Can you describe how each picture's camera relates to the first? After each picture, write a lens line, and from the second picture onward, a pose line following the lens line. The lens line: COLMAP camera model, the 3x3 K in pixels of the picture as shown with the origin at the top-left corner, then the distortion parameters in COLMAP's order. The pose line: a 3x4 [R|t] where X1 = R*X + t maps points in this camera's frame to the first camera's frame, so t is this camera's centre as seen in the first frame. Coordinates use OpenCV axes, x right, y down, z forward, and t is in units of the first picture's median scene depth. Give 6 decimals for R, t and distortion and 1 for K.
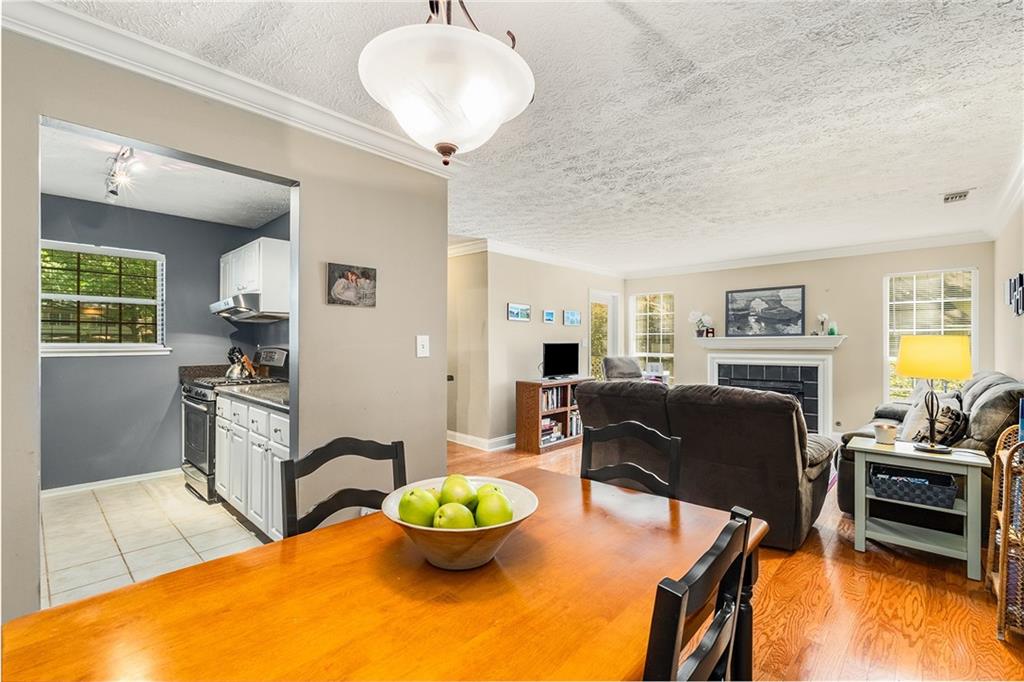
lens RADIAL K [[454.2, 0, 507.4], [0, 454.2, 344.8], [0, 0, 1]] dist [-0.002506, -0.000251]
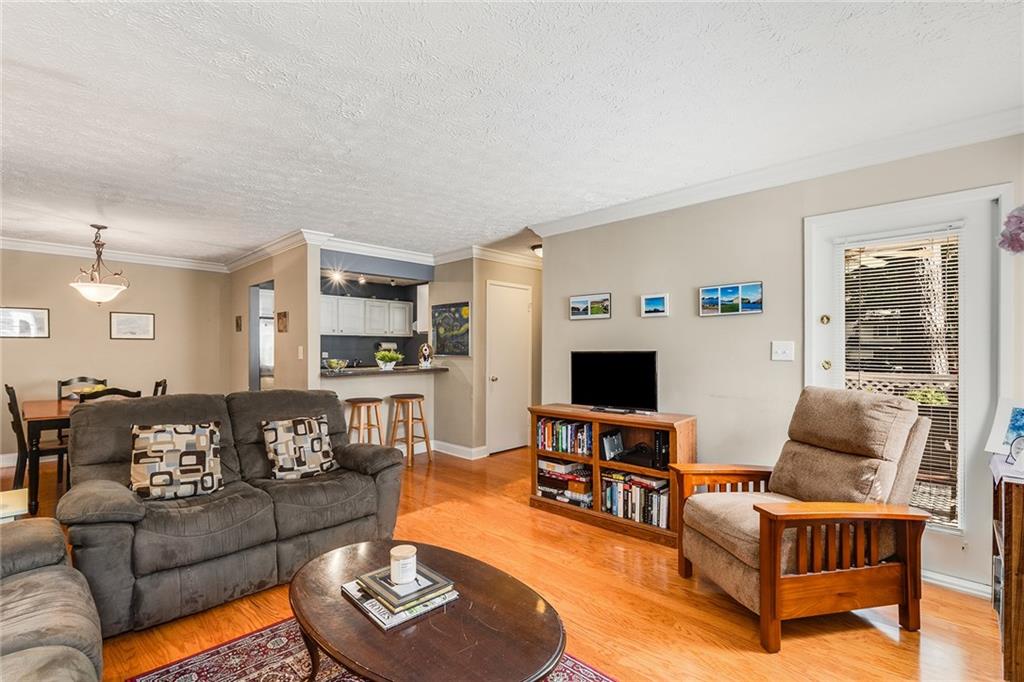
lens RADIAL K [[454.2, 0, 507.4], [0, 454.2, 344.8], [0, 0, 1]] dist [-0.002506, -0.000251]
pose [[-0.018248, -0.011062, -0.999772, 0.718162], [-0.002757, 0.999936, -0.011013, -0.005534], [0.999830, 0.002556, -0.018278, 0.885464]]
